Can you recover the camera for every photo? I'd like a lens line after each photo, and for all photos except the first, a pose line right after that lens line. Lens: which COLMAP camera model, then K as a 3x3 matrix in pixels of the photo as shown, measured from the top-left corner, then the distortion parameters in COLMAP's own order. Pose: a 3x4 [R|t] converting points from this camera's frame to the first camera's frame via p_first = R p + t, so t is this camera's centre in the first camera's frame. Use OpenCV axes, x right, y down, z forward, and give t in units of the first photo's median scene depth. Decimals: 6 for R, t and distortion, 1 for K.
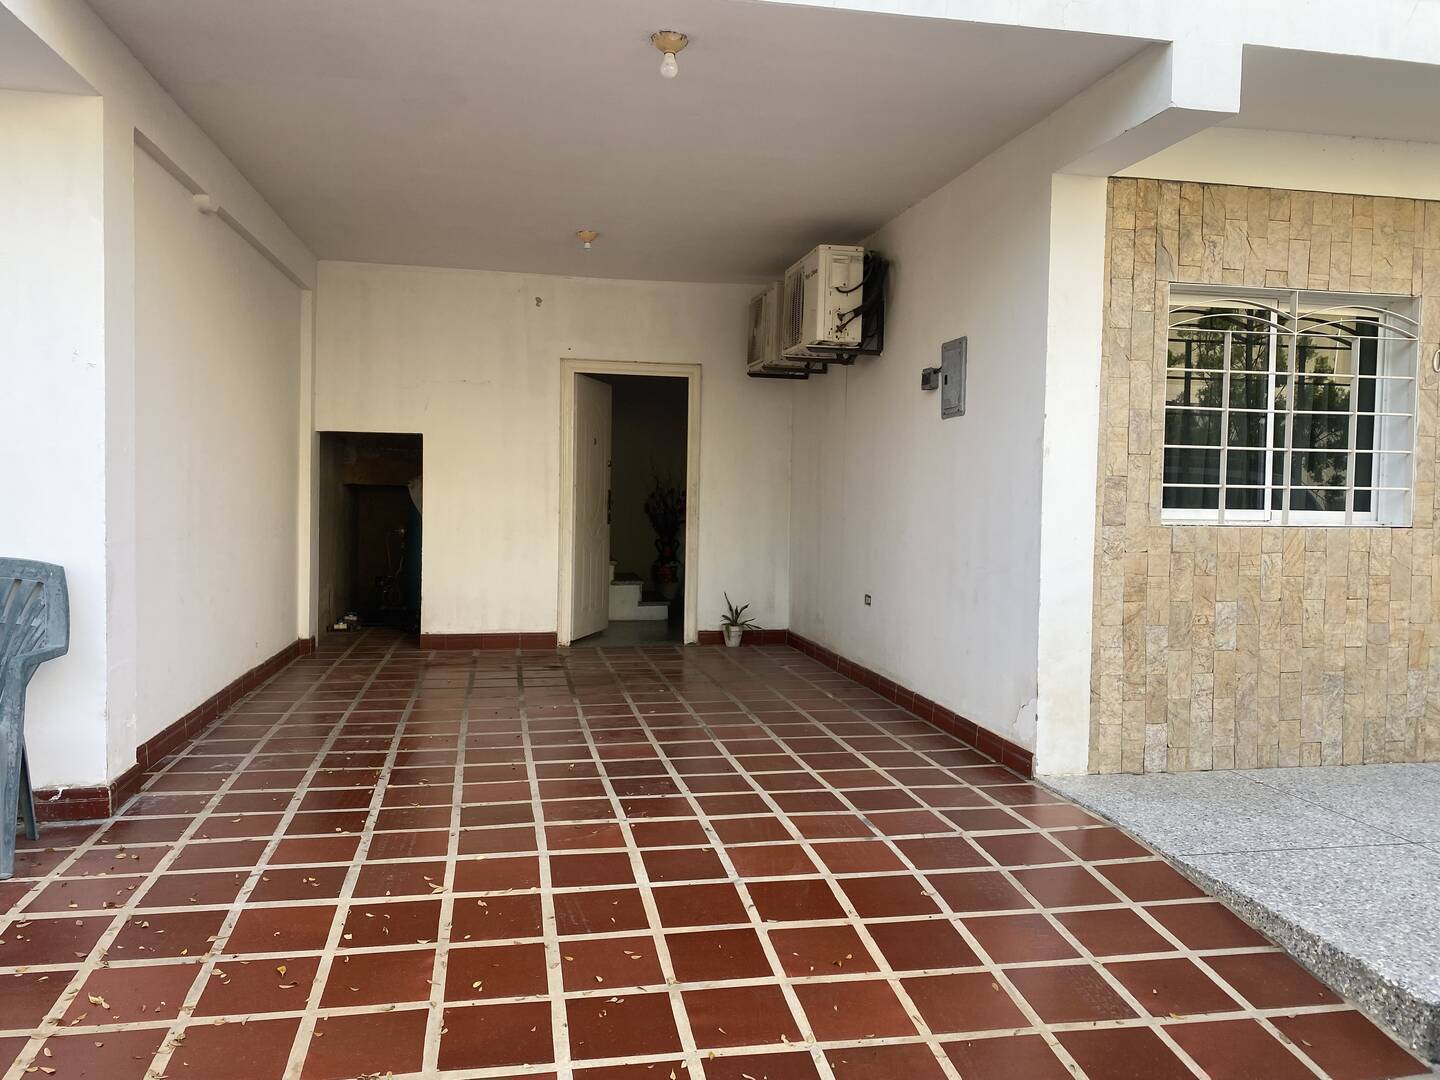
lens RADIAL K [[1103.5, 0, 720.0], [0, 1103.5, 540.0], [0, 0, 1]] dist [0.008311, 0.004891]
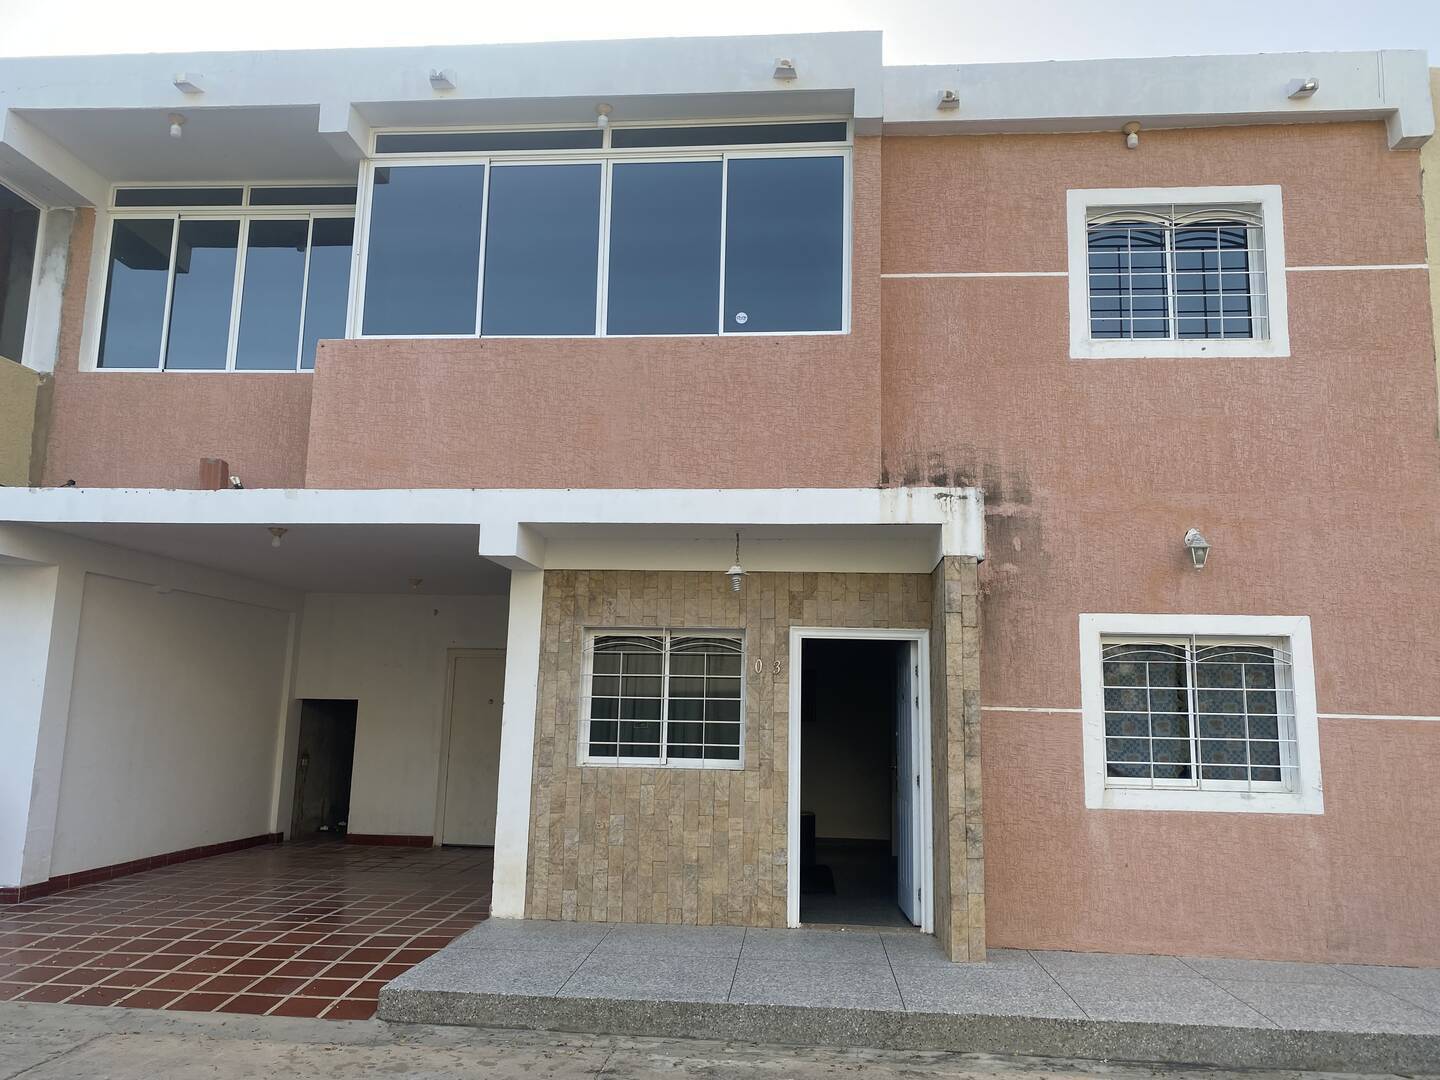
lens RADIAL K [[1094.8, 0, 721.5], [0, 1094.8, 534.3], [0, 0, 1]] dist [0.172762, -0.539467]
pose [[0.962746, -0.039975, -0.267436, 1.076638], [-0.017552, 0.977688, -0.209328, -0.011316], [0.269837, 0.206223, 0.940564, -0.614137]]
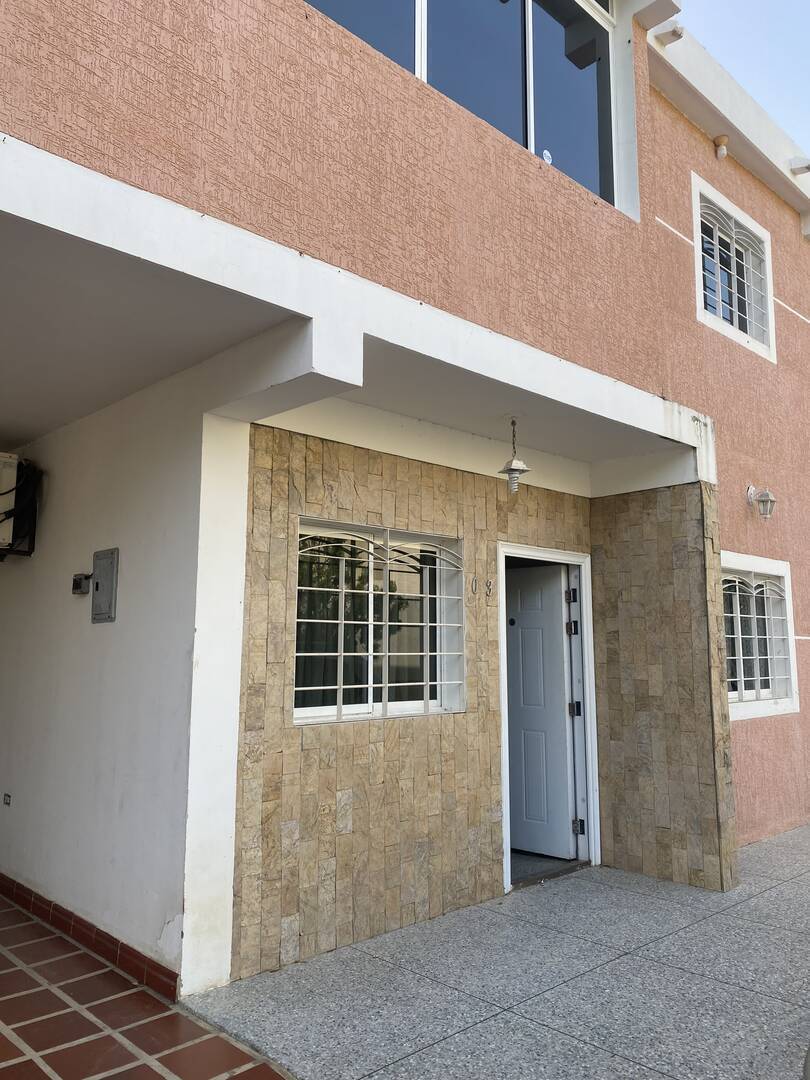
lens RADIAL K [[814.0, 0, 401.2], [0, 814.0, 529.5], [0, 0, 1]] dist [0.062019, -0.106646]
pose [[0.845127, 0.065070, 0.530591, 0.036025], [0.031733, 0.984707, -0.171305, -0.063823], [-0.533623, 0.161612, 0.830137, 0.214209]]
